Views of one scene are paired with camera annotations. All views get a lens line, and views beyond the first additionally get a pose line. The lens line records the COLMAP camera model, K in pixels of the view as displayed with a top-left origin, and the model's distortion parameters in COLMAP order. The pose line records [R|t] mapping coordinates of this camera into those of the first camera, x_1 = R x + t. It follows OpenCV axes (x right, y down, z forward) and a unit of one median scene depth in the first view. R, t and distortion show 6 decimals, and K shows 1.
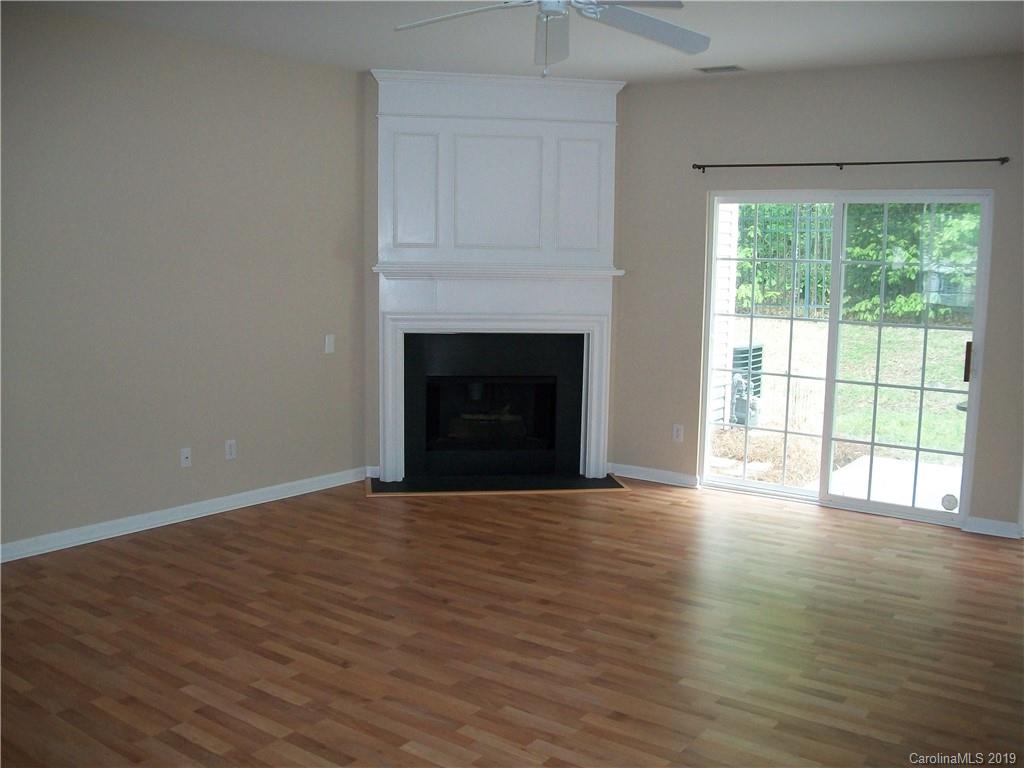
lens RADIAL K [[981.9, 0, 524.4], [0, 981.9, 387.3], [0, 0, 1]] dist [-0.146985, 0.078087]
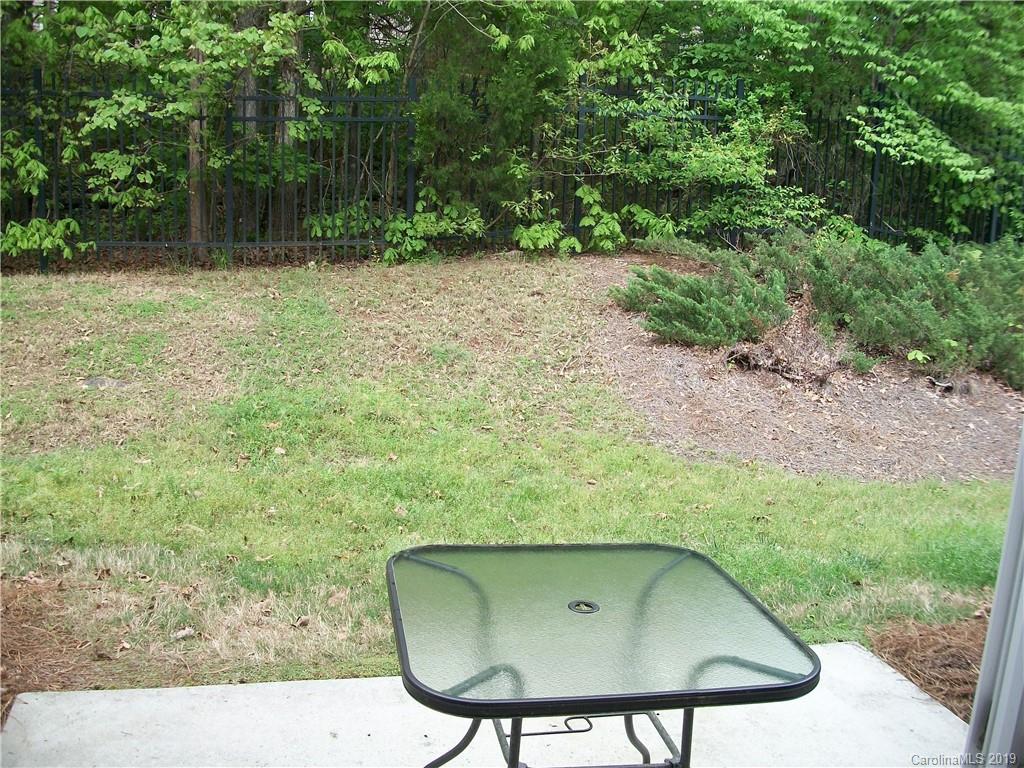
lens RADIAL K [[981.9, 0, 524.4], [0, 981.9, 387.3], [0, 0, 1]] dist [-0.146985, 0.078087]
pose [[0.624658, -0.118496, 0.771855, 0.314550], [0.051040, 0.992502, 0.111064, -0.108063], [-0.779228, -0.029981, 0.626023, 0.959561]]
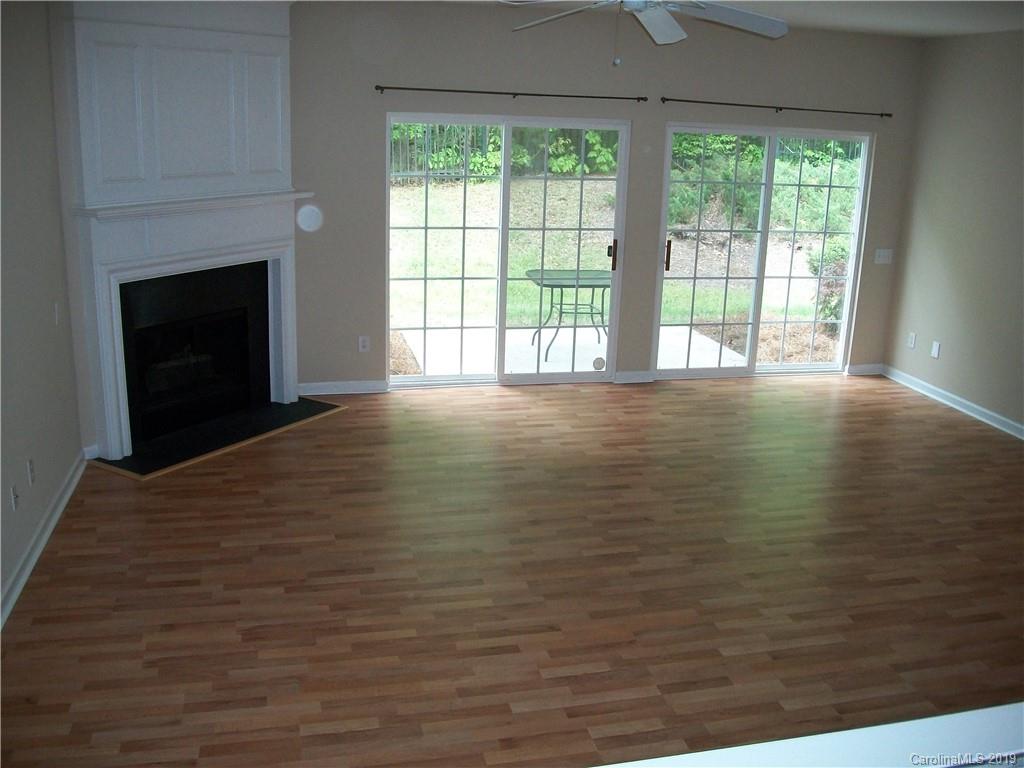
lens RADIAL K [[981.9, 0, 524.4], [0, 981.9, 387.3], [0, 0, 1]] dist [-0.146985, 0.078087]
pose [[0.641754, -0.205239, 0.738937, -0.626654], [0.078857, 0.976078, 0.202618, -0.129455], [-0.762845, -0.071761, 0.642587, 0.229664]]
